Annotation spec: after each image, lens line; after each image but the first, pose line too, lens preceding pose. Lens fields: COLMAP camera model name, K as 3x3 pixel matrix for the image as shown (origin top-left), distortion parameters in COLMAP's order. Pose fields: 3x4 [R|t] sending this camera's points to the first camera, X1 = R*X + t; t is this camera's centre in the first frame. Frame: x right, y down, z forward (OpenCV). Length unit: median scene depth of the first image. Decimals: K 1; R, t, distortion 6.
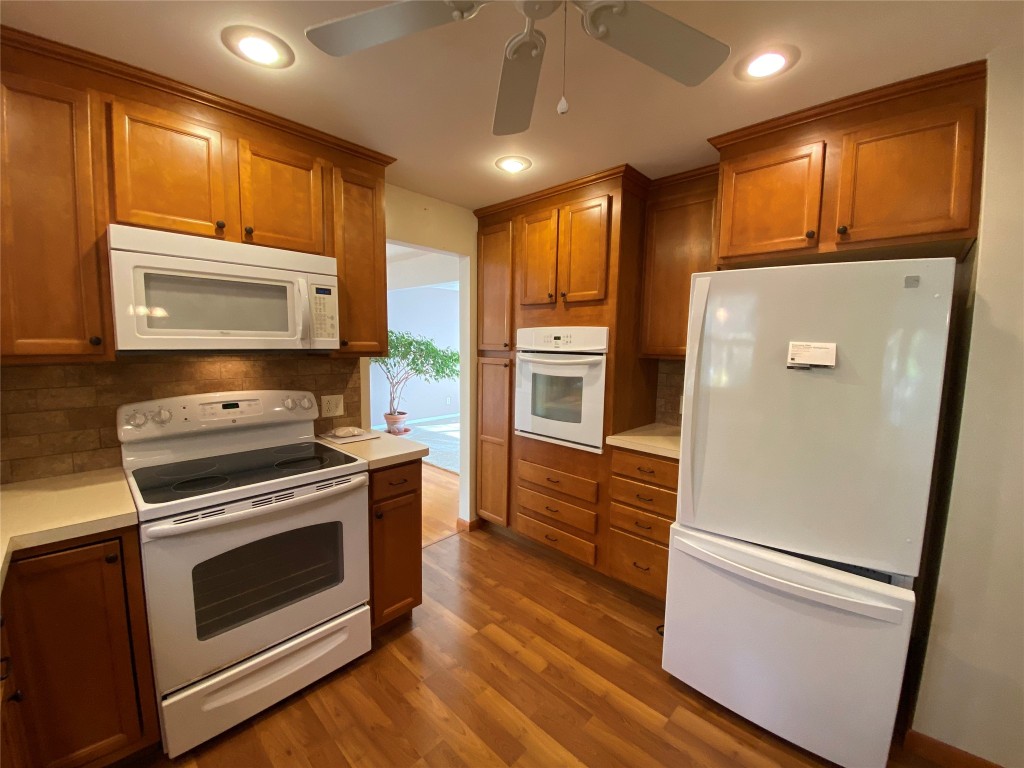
lens RADIAL K [[412.8, 0, 520.4], [0, 412.8, 387.4], [0, 0, 1]] dist [-0.011057, -0.002930]
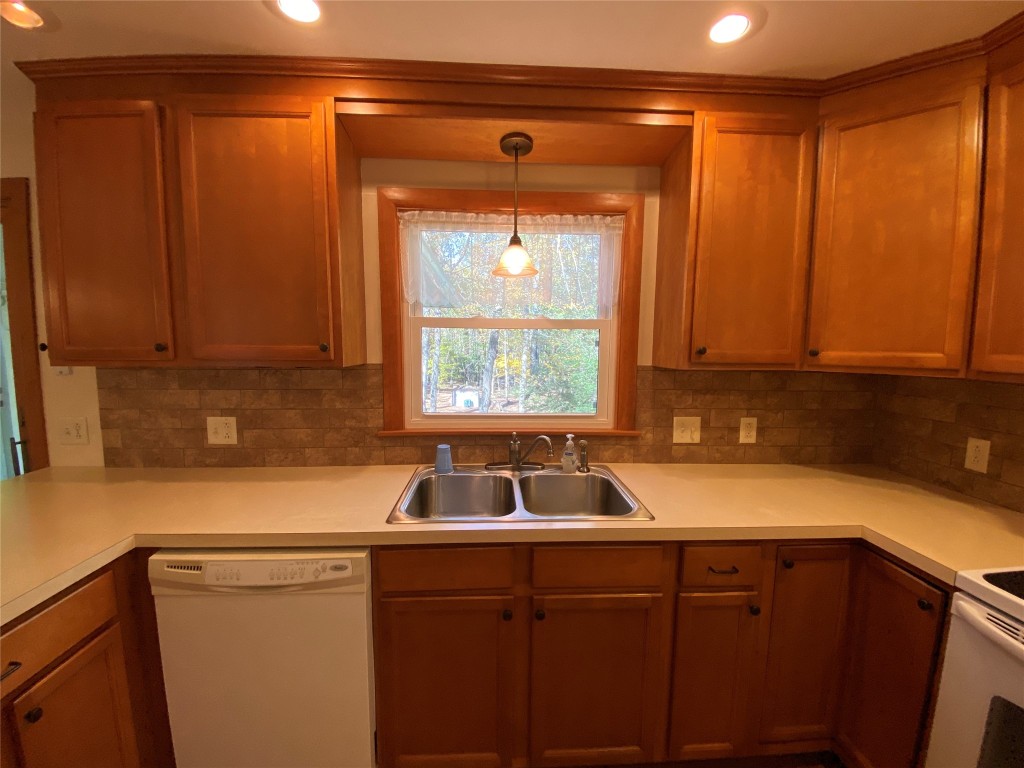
lens RADIAL K [[412.8, 0, 512.9], [0, 412.8, 382.4], [0, 0, 1]] dist [-0.011057, -0.002930]
pose [[-0.690157, 0.049561, -0.721961, 0.147963], [-0.096246, 0.982503, 0.159452, -0.072597], [0.717231, 0.179533, -0.673311, 0.590356]]
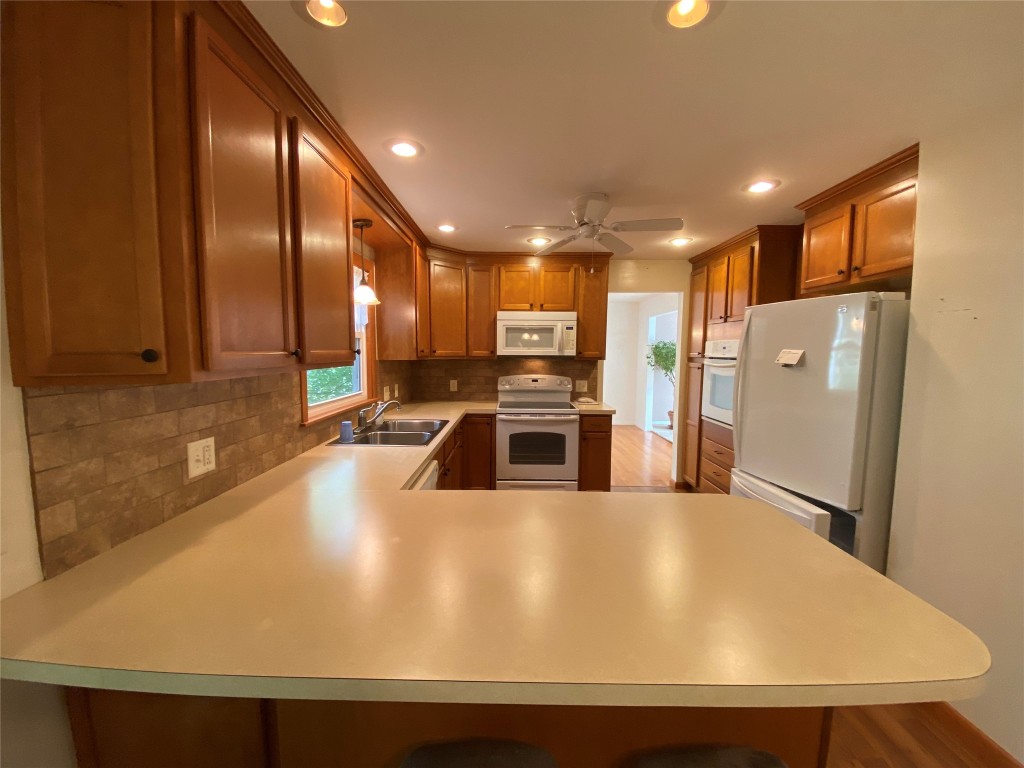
lens RADIAL K [[412.8, 0, 510.2], [0, 412.8, 385.3], [0, 0, 1]] dist [-0.011057, -0.002930]
pose [[0.681664, 0.052043, -0.729812, 0.915940], [-0.074889, 0.997191, 0.001162, 0.083857], [0.727823, 0.053863, 0.683646, -0.688334]]
